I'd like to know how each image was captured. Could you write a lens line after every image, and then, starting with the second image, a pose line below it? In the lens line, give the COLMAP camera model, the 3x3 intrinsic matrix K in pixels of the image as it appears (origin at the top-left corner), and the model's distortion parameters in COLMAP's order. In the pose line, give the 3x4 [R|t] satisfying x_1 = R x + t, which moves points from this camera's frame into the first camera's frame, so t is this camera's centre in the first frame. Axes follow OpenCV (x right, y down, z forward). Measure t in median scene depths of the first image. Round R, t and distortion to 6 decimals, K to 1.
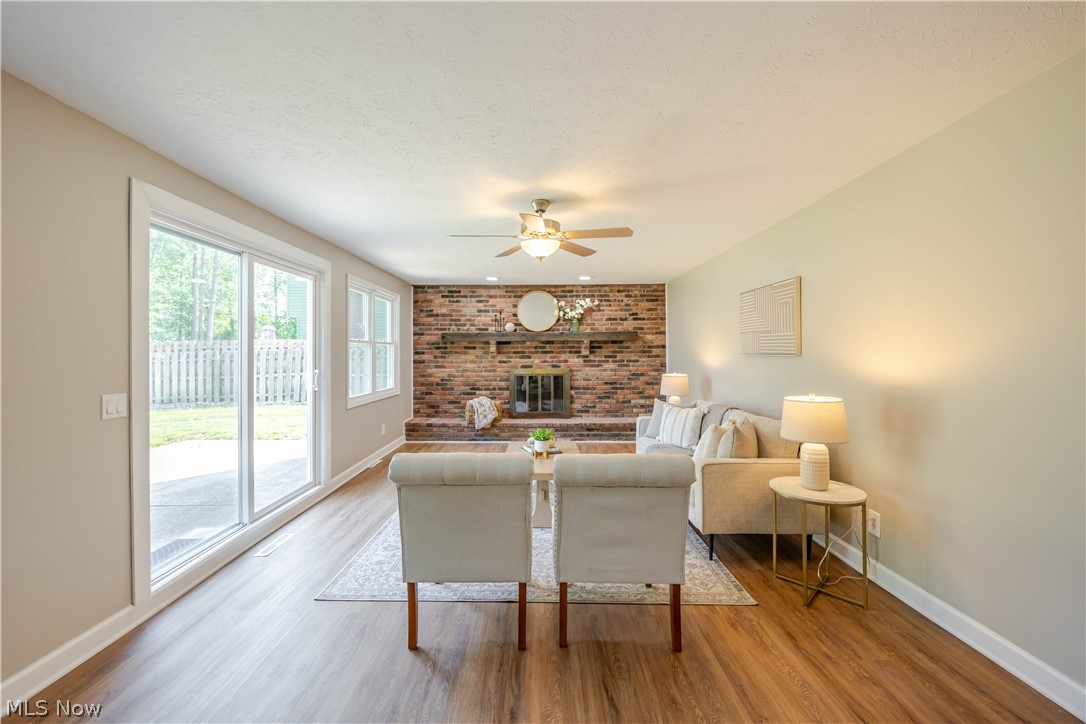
lens RADIAL K [[434.2, 0, 540.1], [0, 434.2, 355.5], [0, 0, 1]] dist [-0.003231, -0.000497]
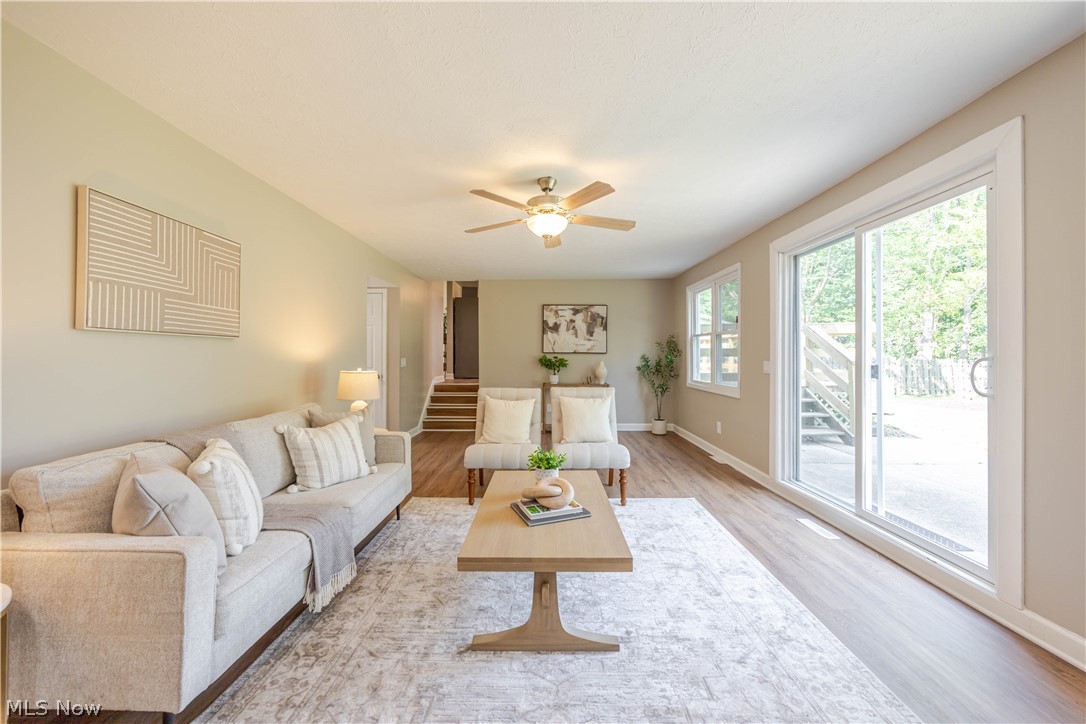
lens RADIAL K [[434.2, 0, 540.1], [0, 434.2, 355.5], [0, 0, 1]] dist [-0.003231, -0.000497]
pose [[-0.999727, 0.003191, 0.023157, -0.005927], [0.003103, 0.999988, -0.003814, 0.038939], [-0.023169, -0.003741, -0.999725, 1.790485]]
